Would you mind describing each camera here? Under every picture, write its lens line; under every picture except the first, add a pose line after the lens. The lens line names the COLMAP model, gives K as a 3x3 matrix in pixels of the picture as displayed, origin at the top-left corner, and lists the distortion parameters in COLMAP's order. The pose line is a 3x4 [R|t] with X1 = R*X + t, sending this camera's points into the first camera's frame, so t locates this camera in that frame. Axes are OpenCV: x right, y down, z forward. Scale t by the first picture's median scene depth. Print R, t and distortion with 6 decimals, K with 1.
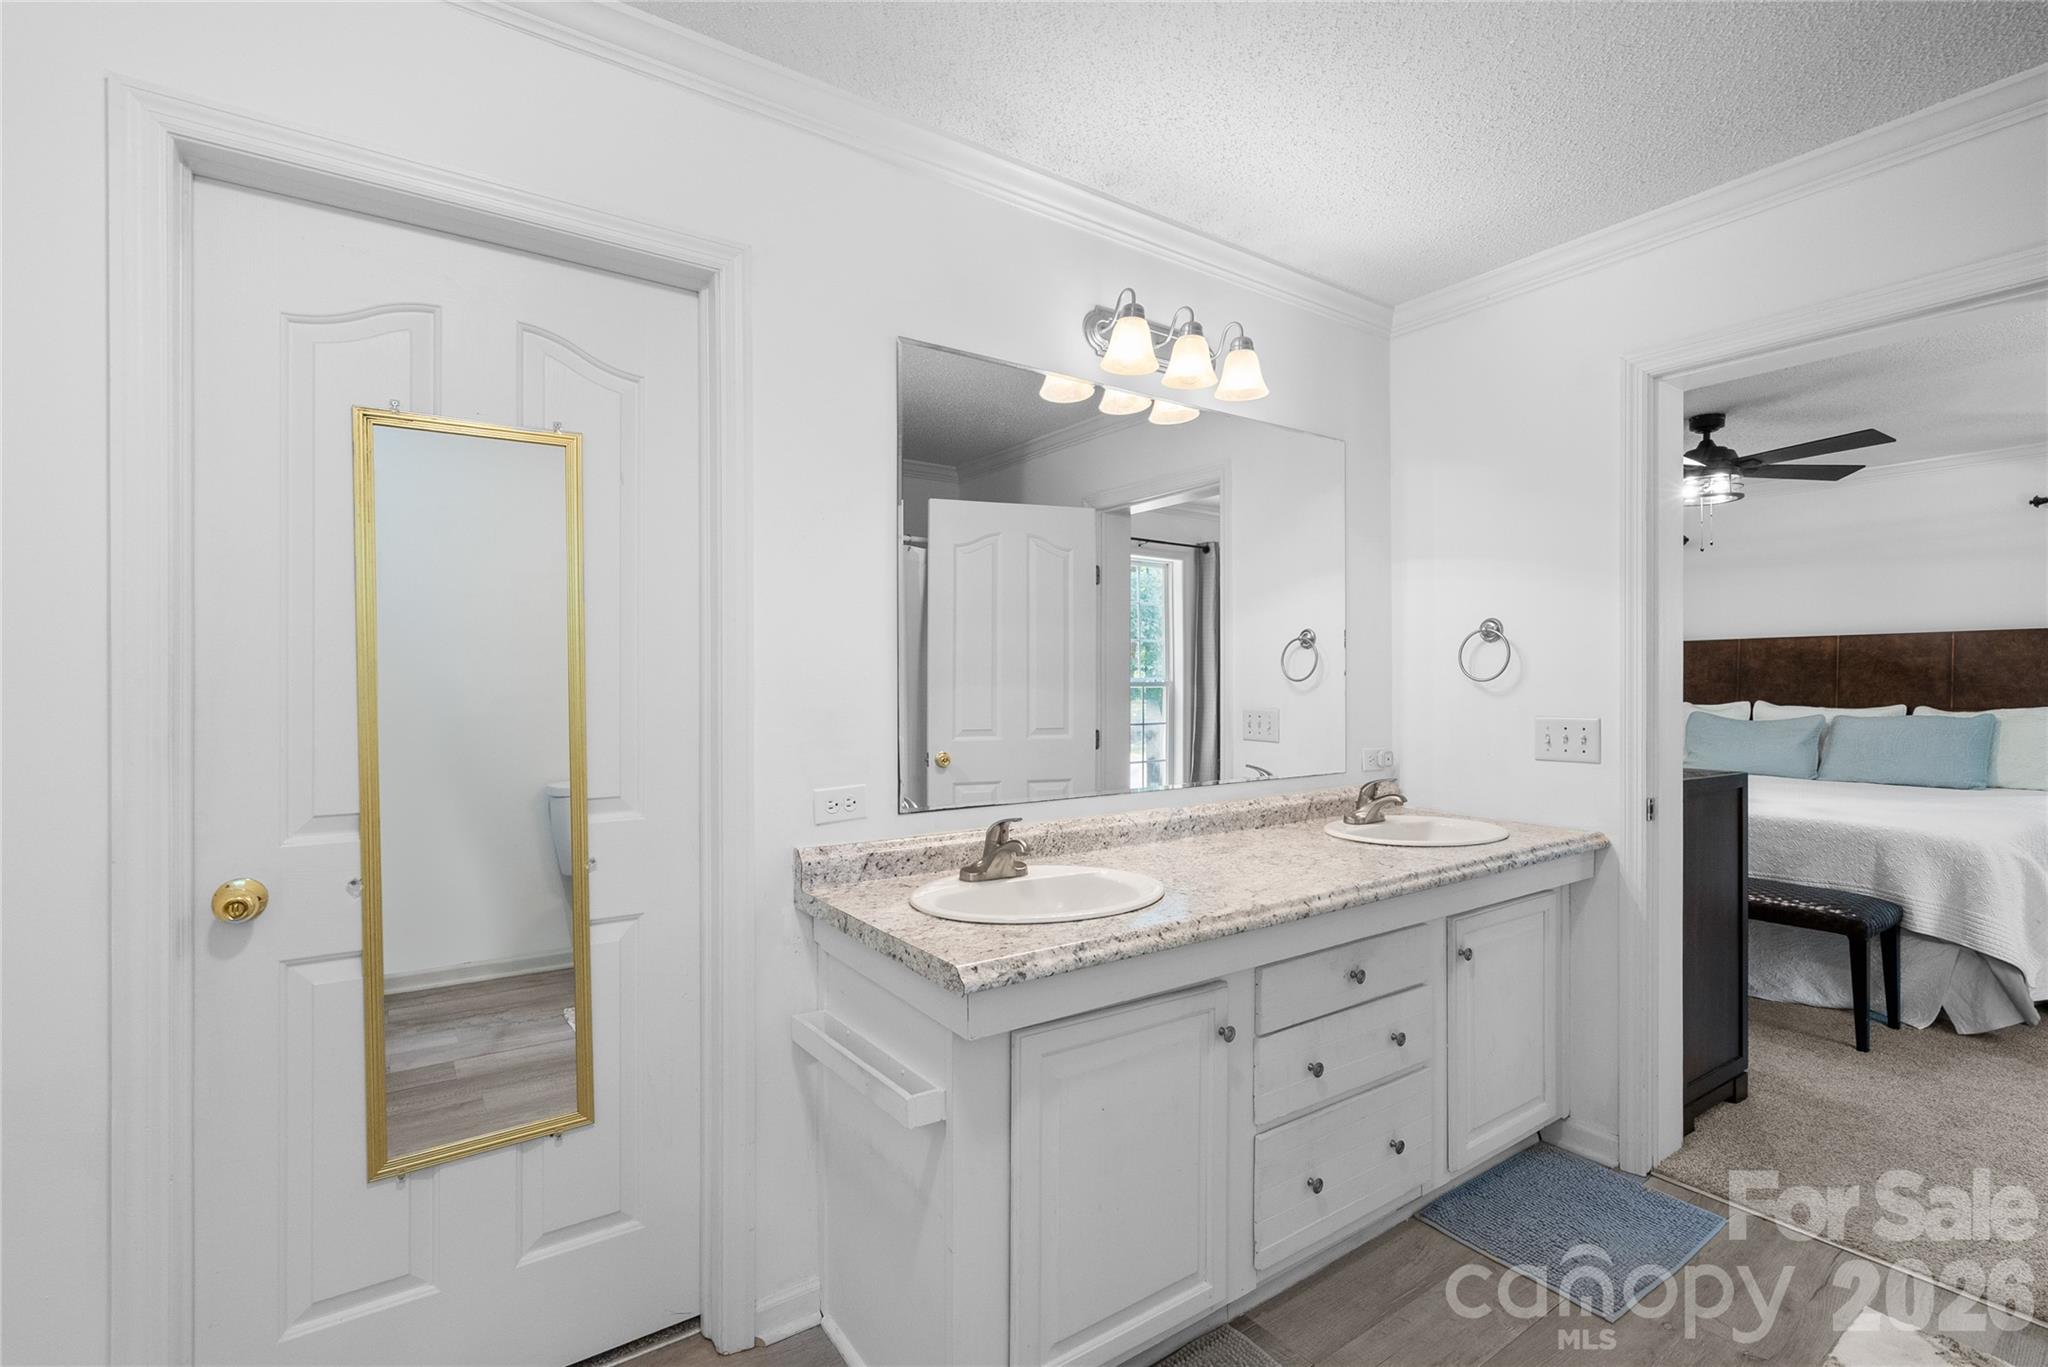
lens RADIAL K [[934.2, 0, 1023.6], [0, 934.2, 686.4], [0, 0, 1]] dist [-0.010823, 0.005045]
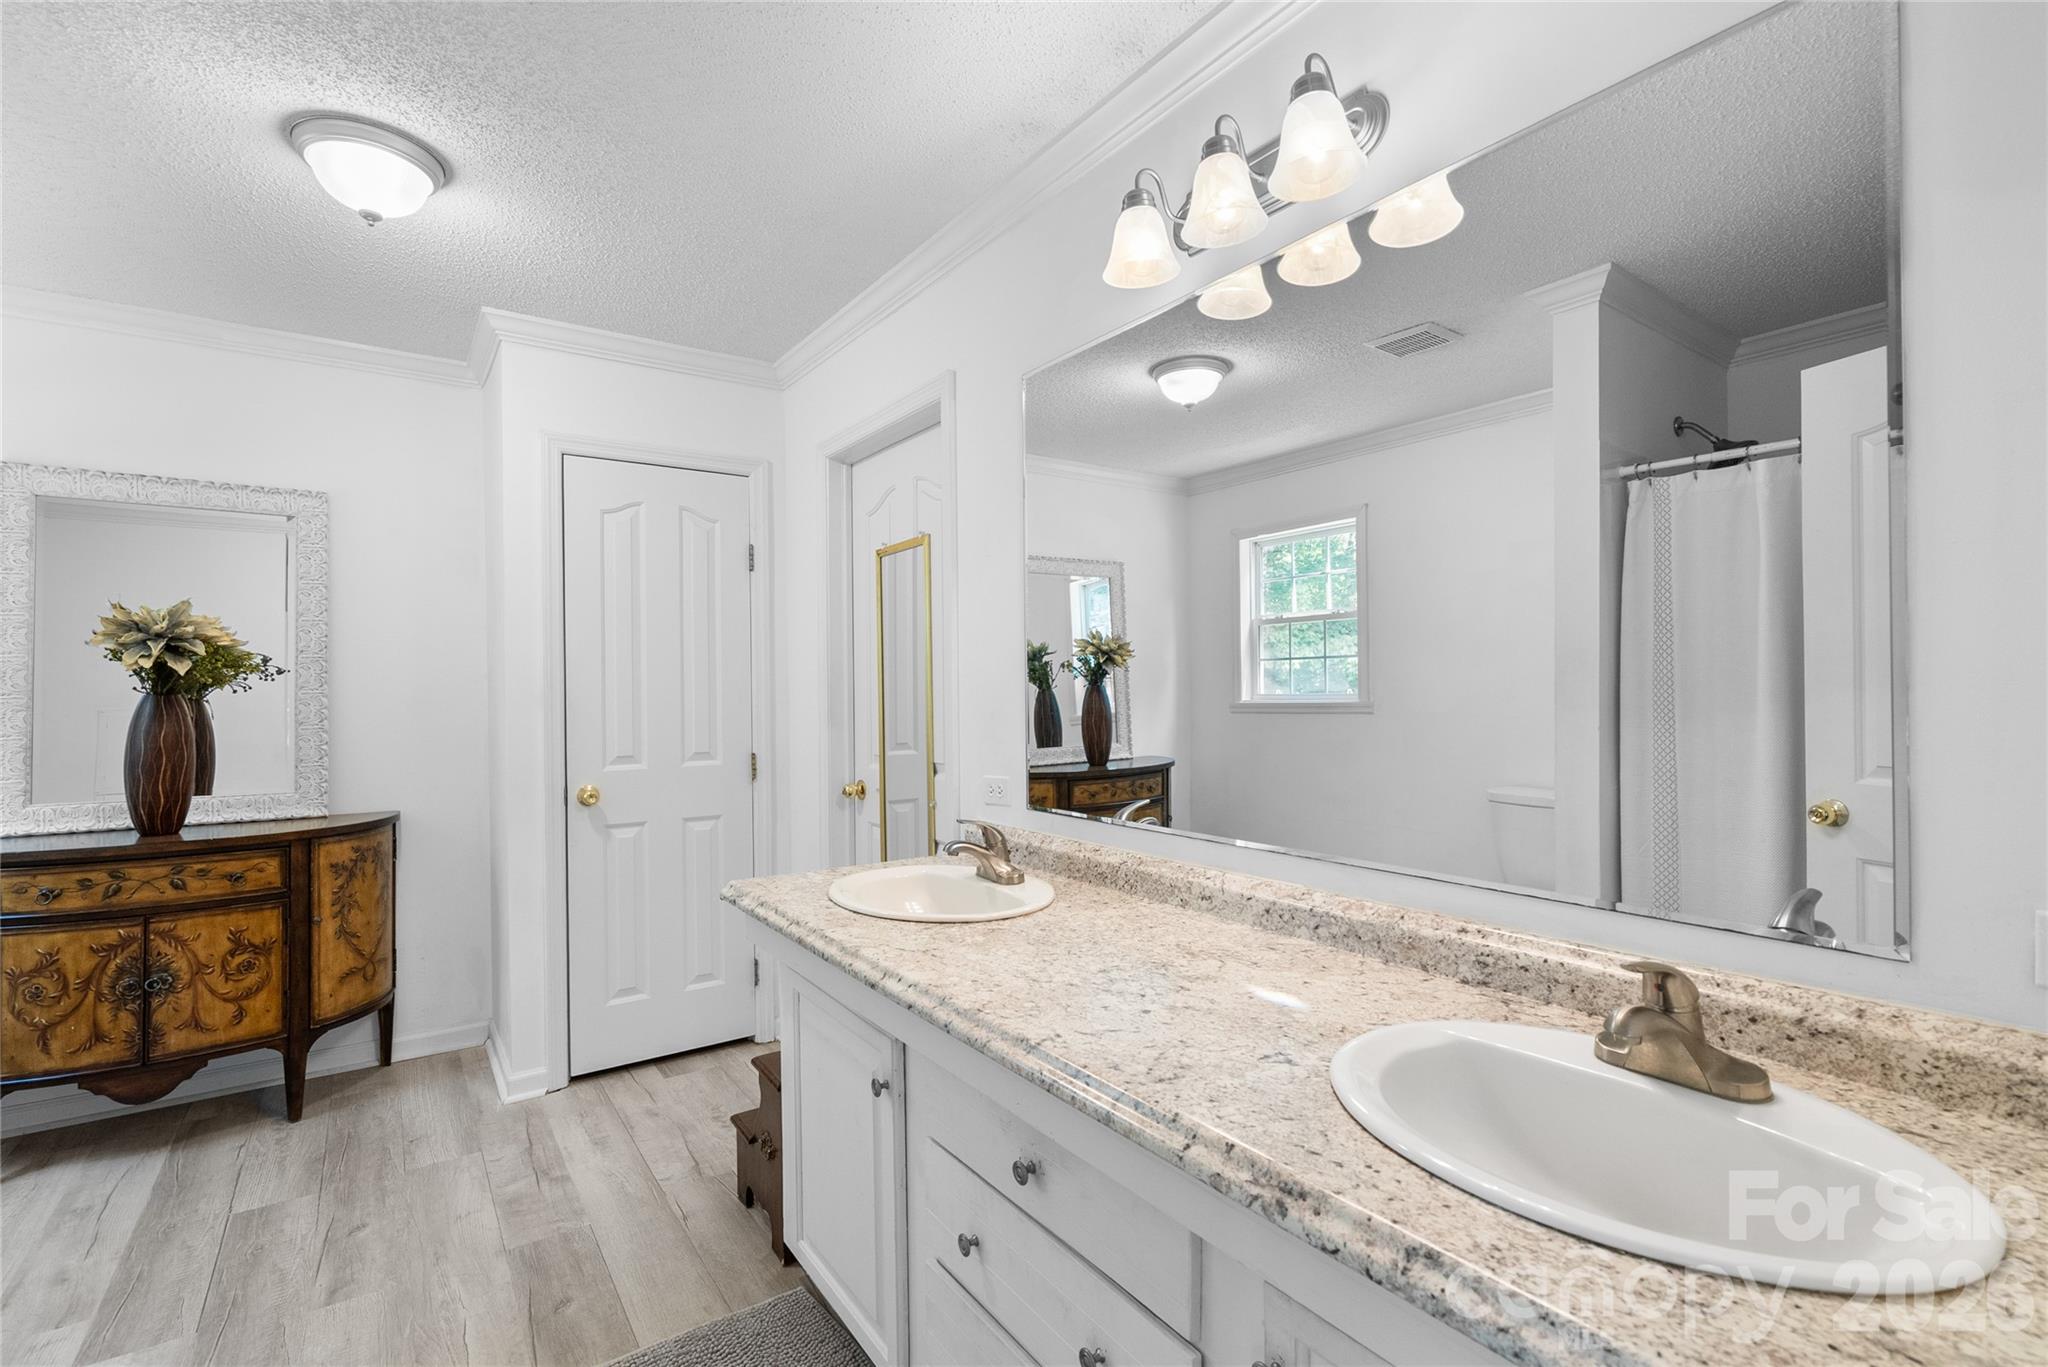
lens RADIAL K [[934.2, 0, 1024.5], [0, 934.2, 687.8], [0, 0, 1]] dist [-0.010823, 0.005045]
pose [[-0.010485, 0.003188, -0.999940, 0.966543], [0.009726, 0.999948, 0.003086, -0.010703], [0.999898, -0.009693, -0.010515, 1.000108]]
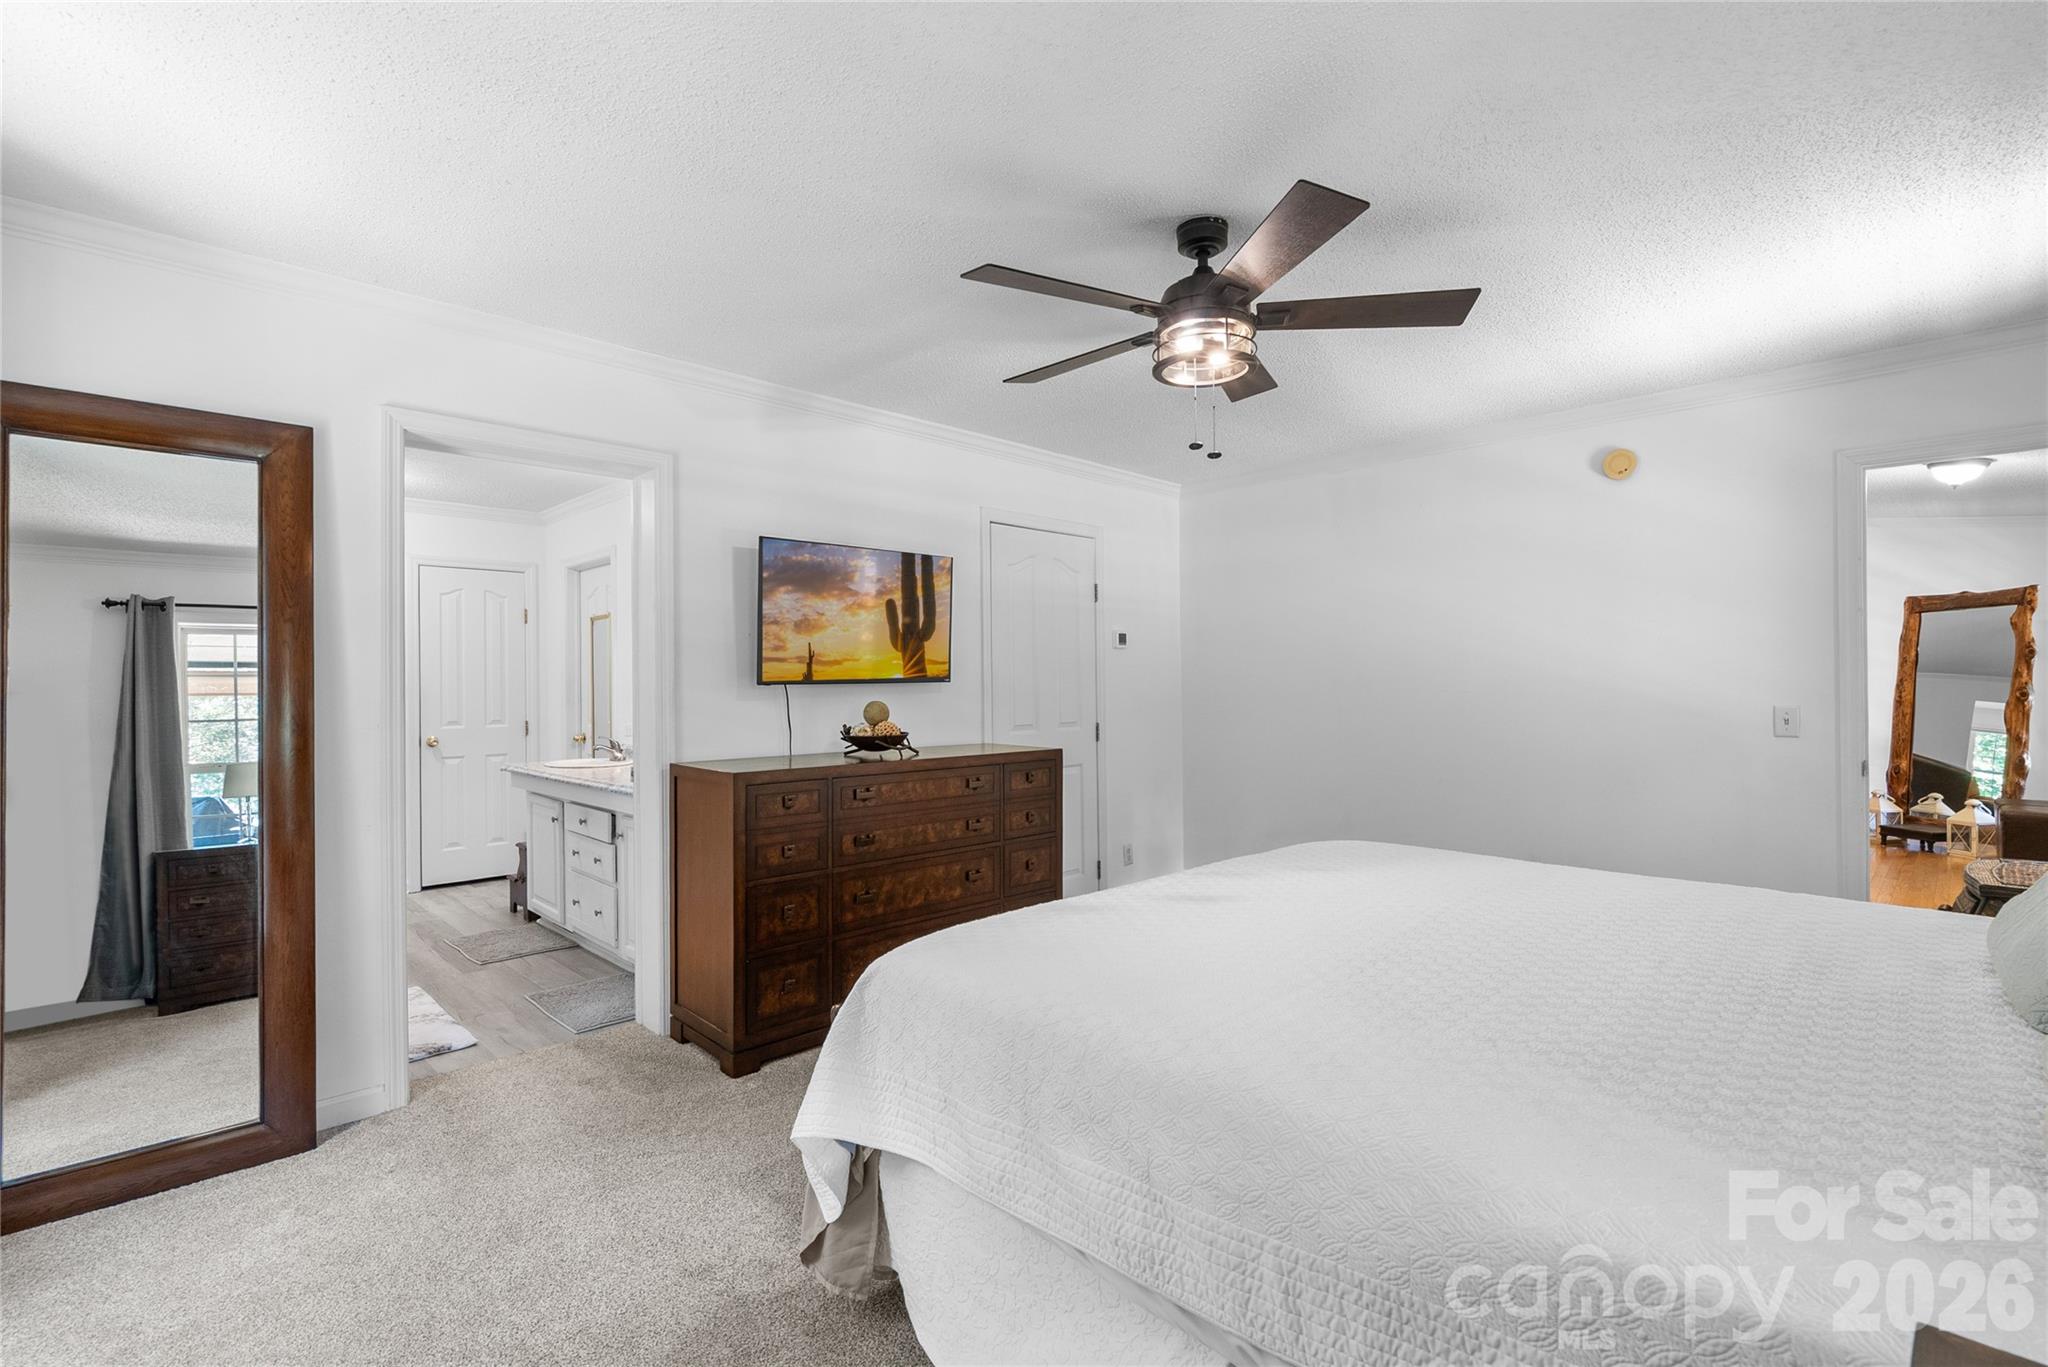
lens RADIAL K [[934.2, 0, 1023.2], [0, 934.2, 686.1], [0, 0, 1]] dist [-0.010823, 0.005045]
pose [[0.155540, -0.001301, -0.987829, 2.604426], [0.006742, 0.999977, -0.000256, 0.001642], [0.987807, -0.006620, 0.155545, 1.639858]]
